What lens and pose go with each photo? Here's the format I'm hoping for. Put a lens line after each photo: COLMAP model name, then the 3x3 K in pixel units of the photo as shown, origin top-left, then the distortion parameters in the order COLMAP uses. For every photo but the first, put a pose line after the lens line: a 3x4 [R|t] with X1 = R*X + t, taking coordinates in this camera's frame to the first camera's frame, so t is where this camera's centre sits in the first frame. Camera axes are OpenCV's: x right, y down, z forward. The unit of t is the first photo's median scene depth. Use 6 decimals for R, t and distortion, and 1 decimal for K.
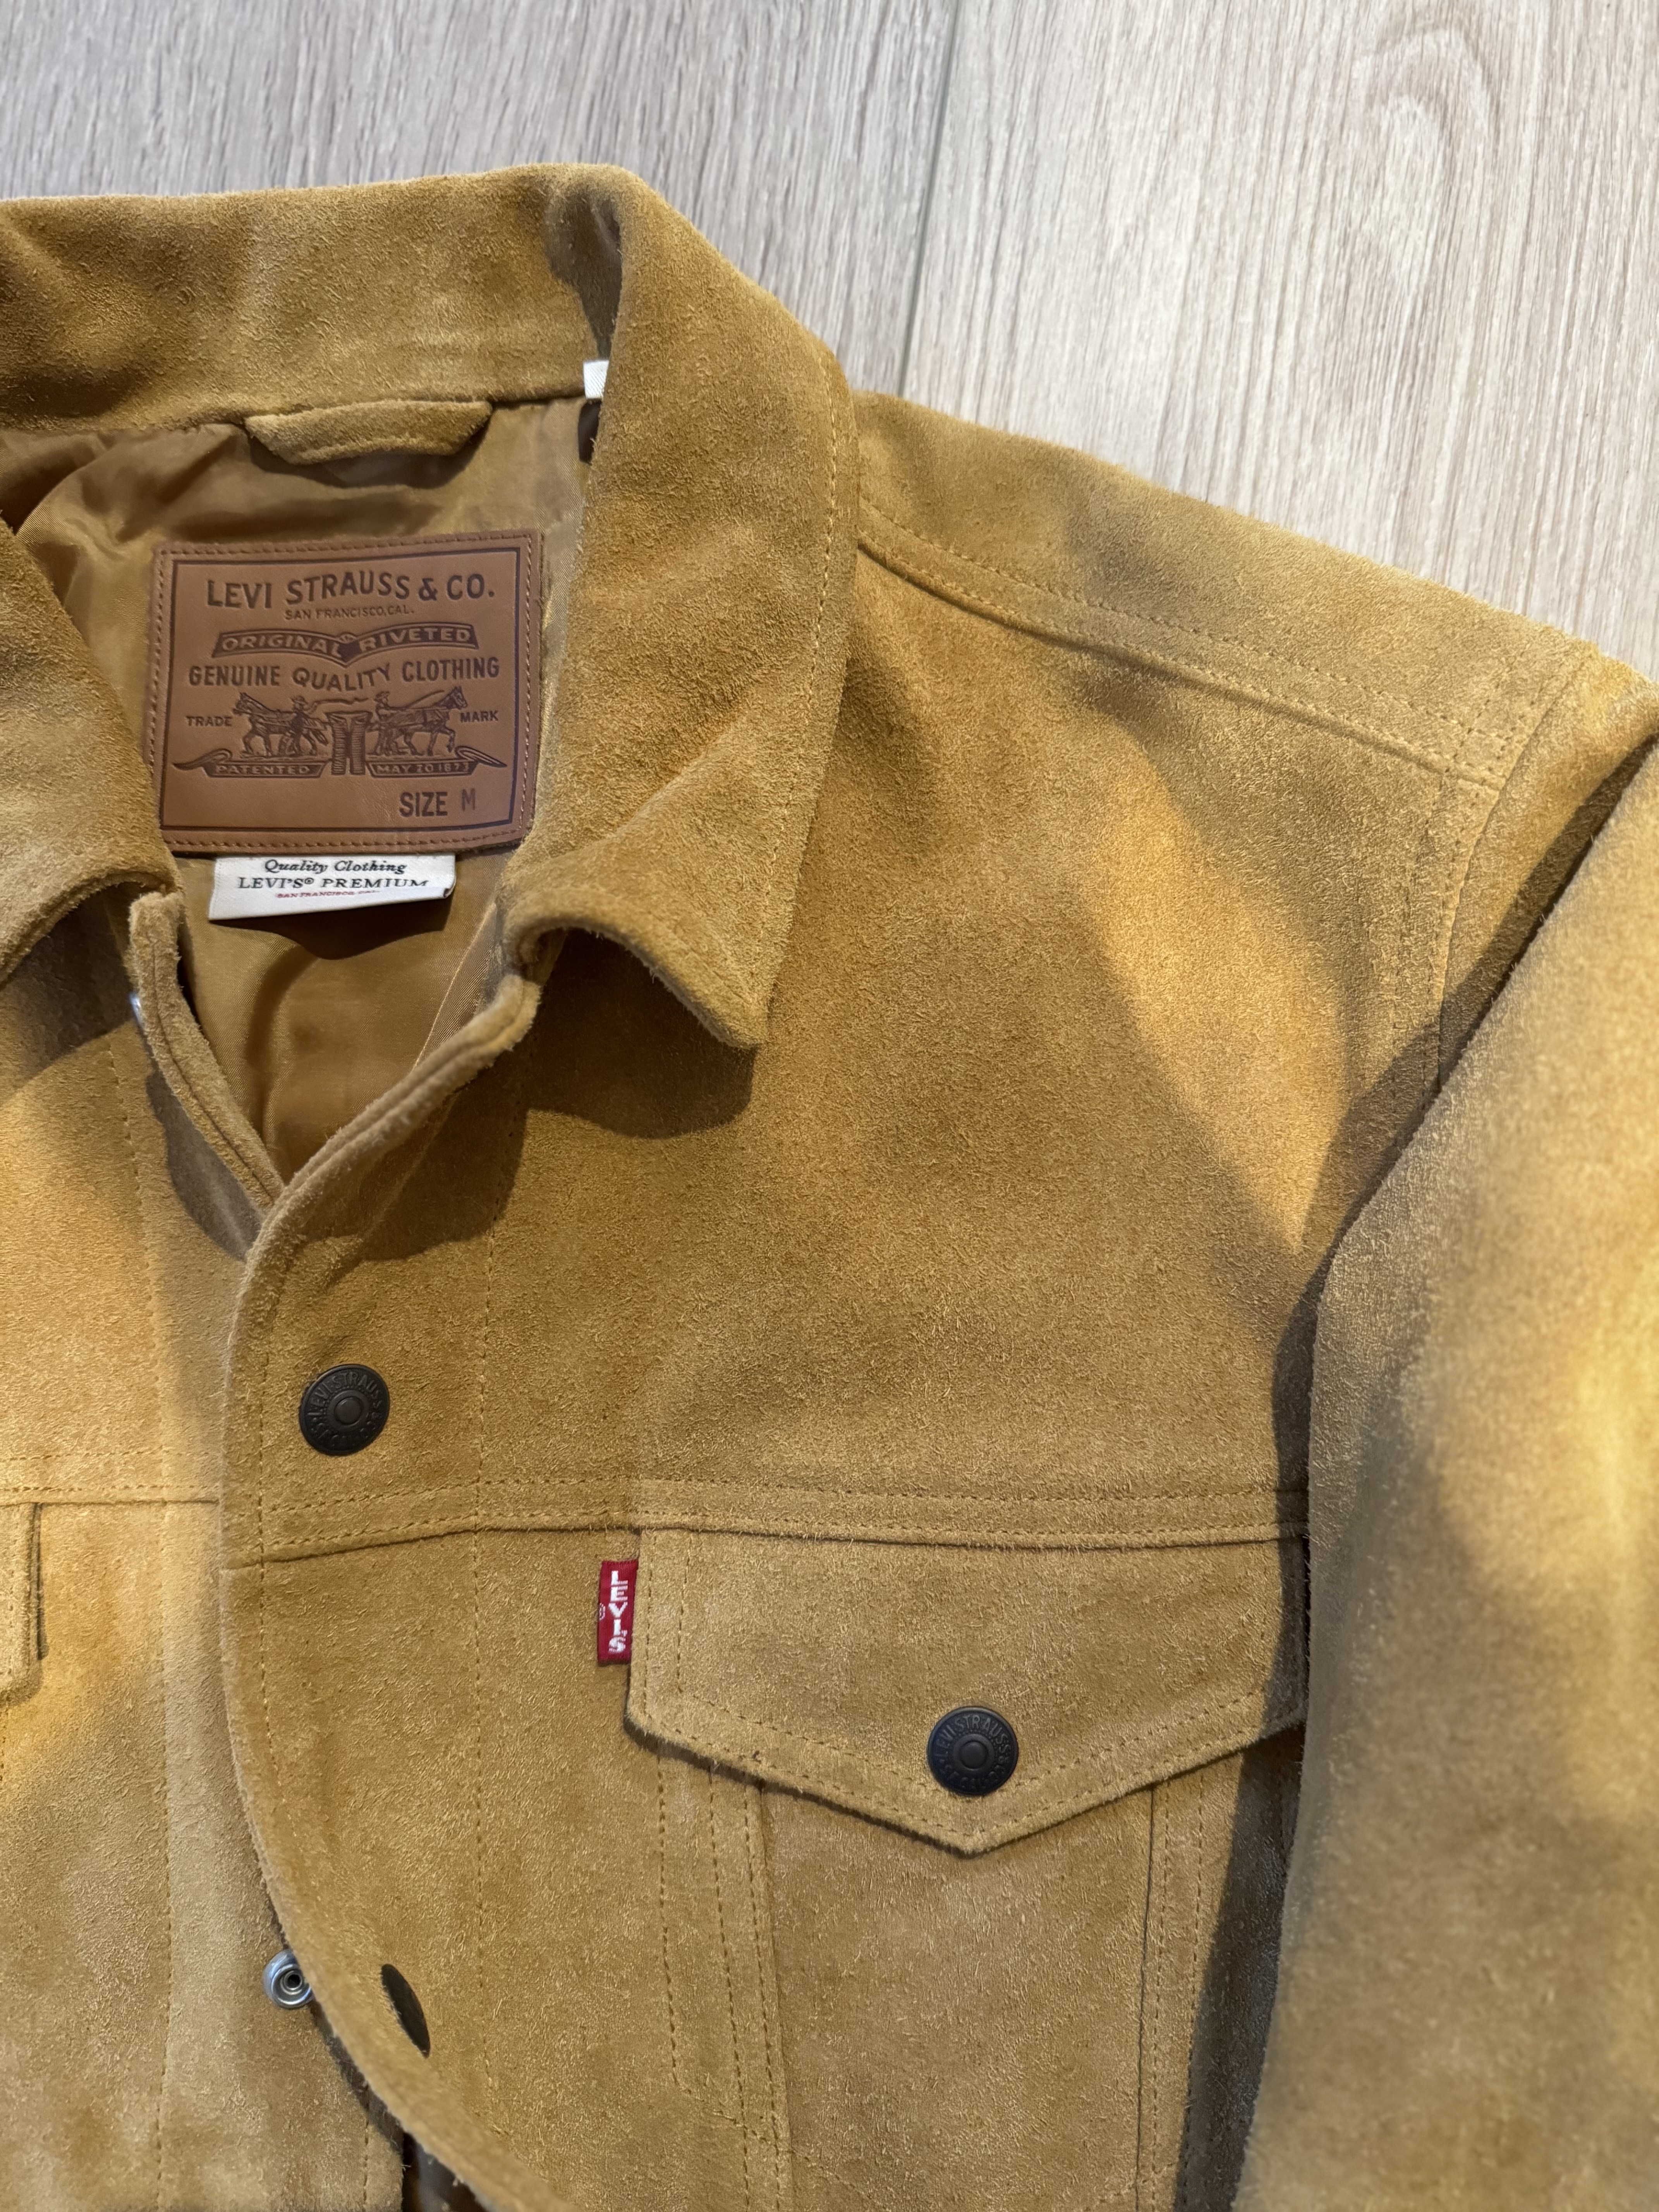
lens RADIAL K [[1569.2, 0, 829.5], [0, 1569.2, 1106.0], [0, 0, 1]] dist [-0.035813, -0.007476]
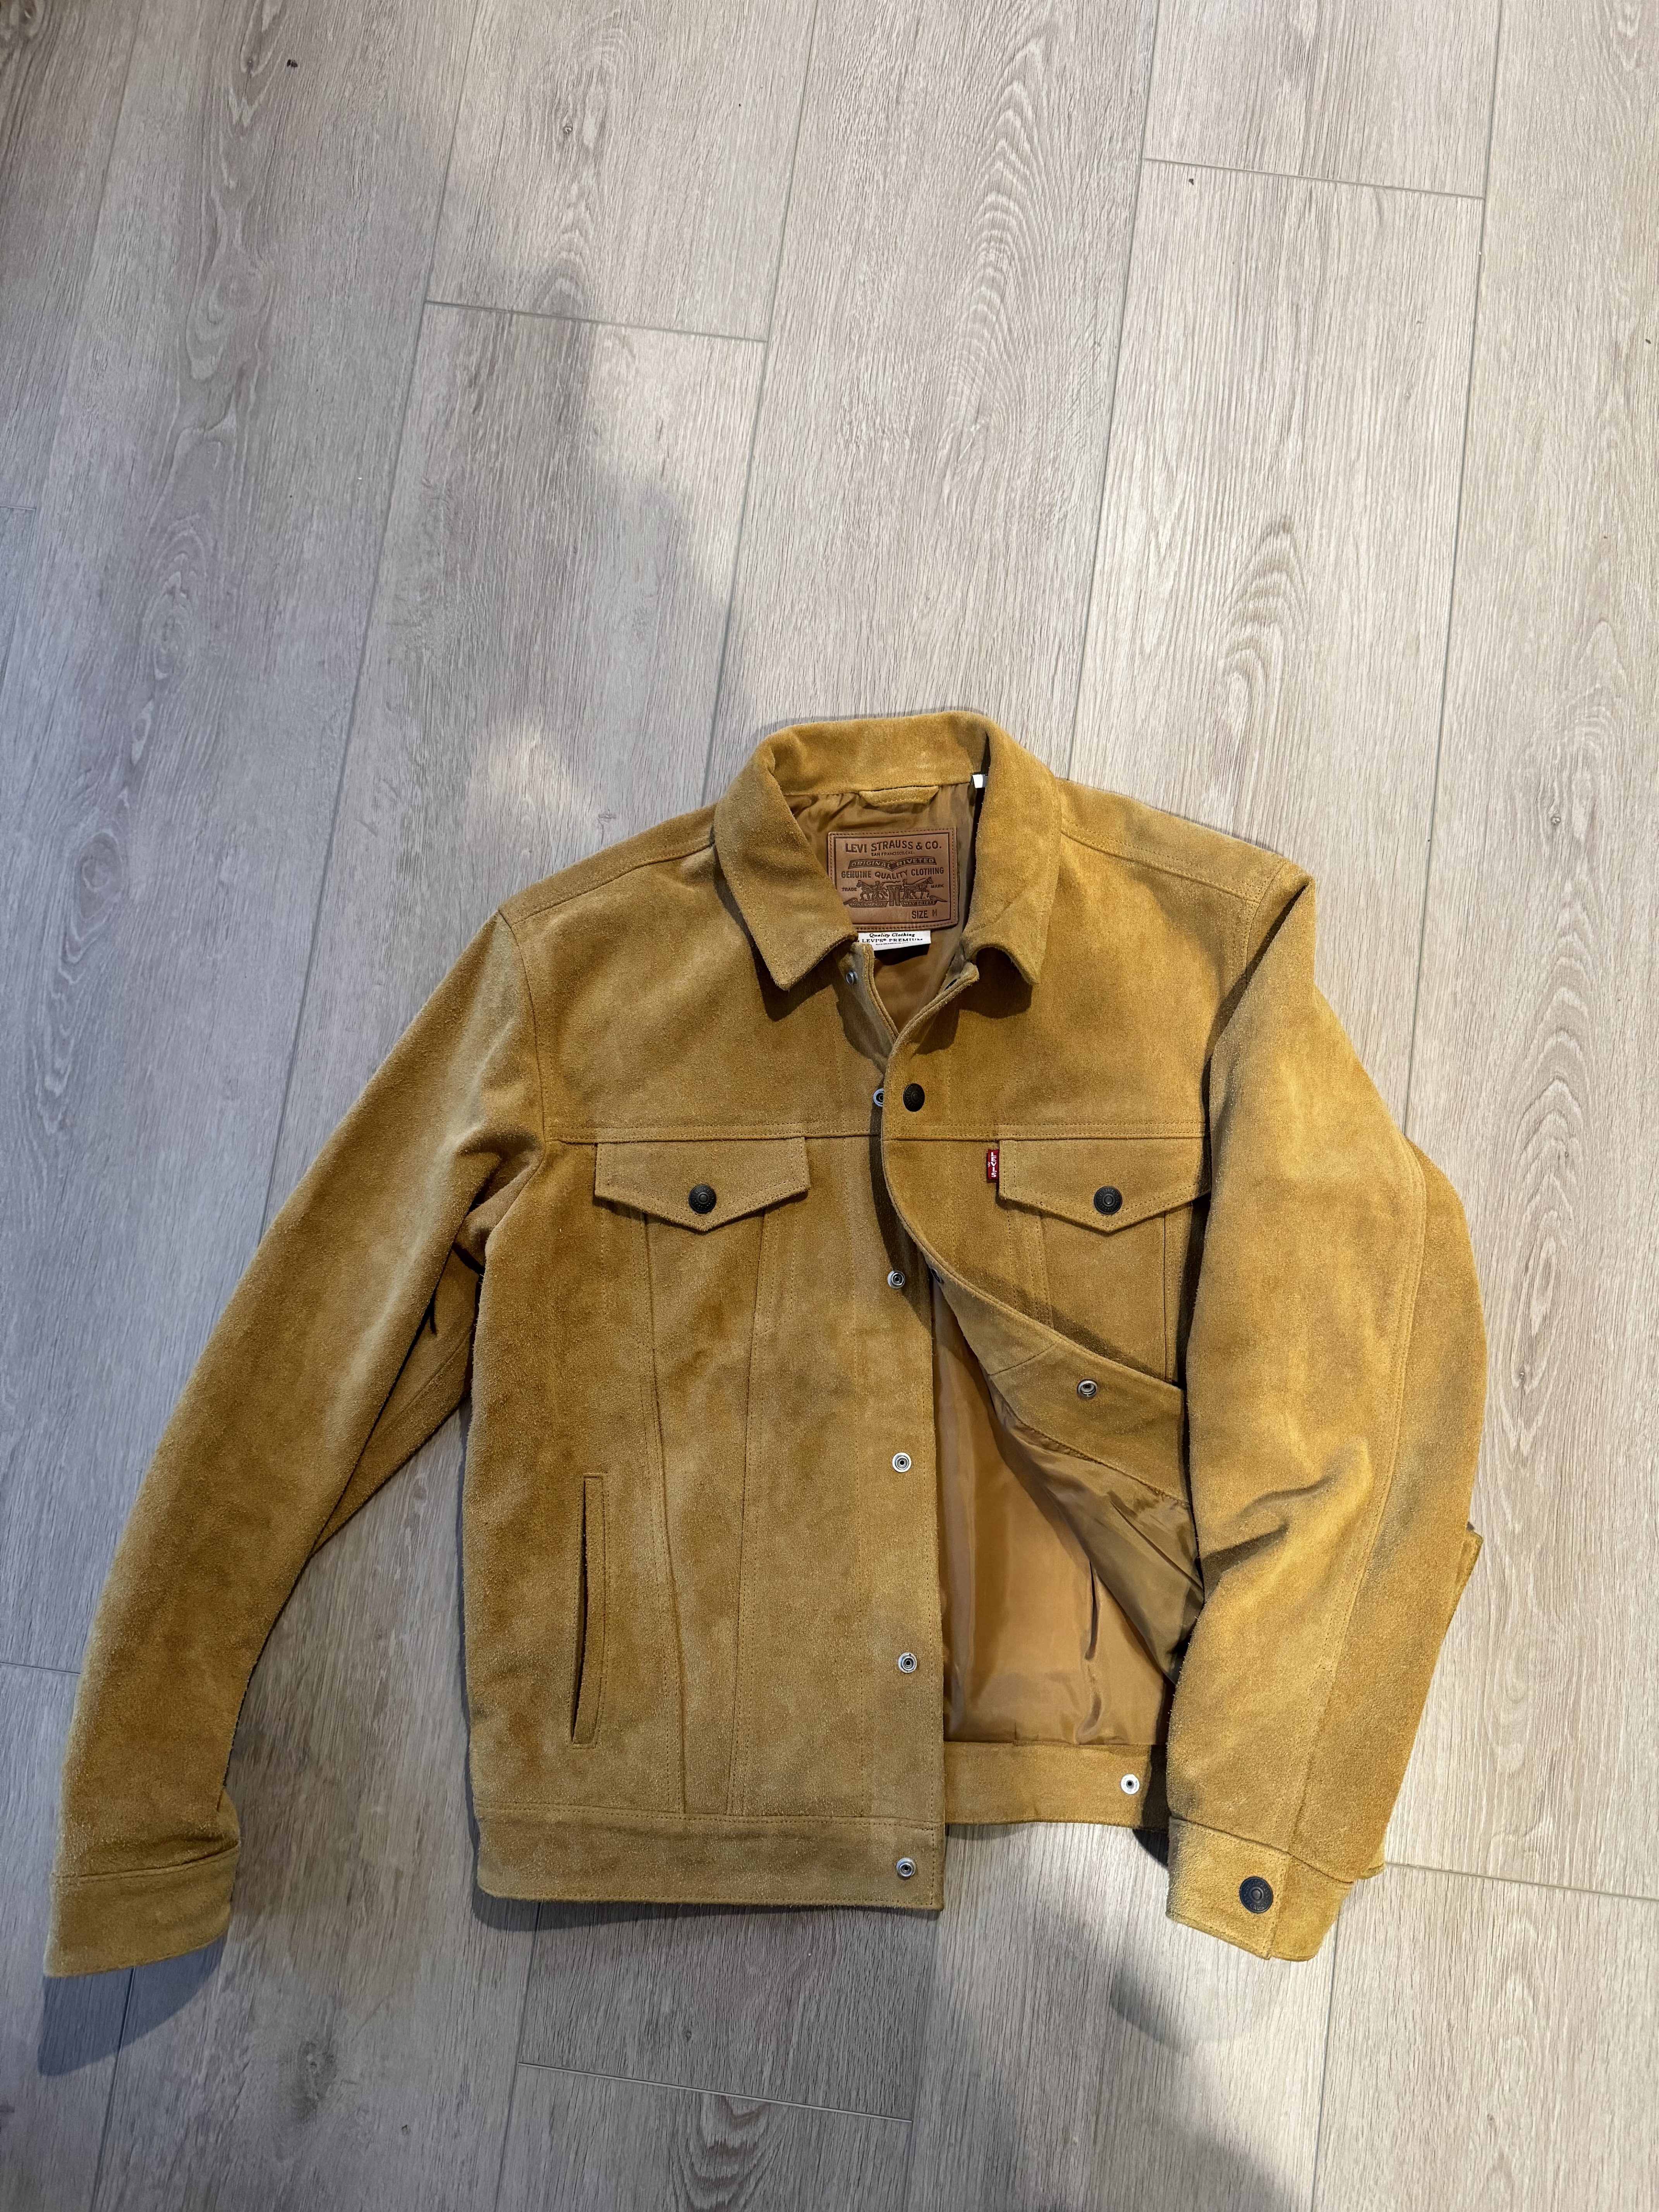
lens RADIAL K [[1569.2, 0, 829.5], [0, 1569.2, 1106.0], [0, 0, 1]] dist [-0.035813, -0.007476]
pose [[0.999320, -0.017769, -0.032308, -0.356131], [0.015575, 0.997636, -0.066932, 0.403553], [0.033421, 0.066383, 0.997234, -2.150727]]
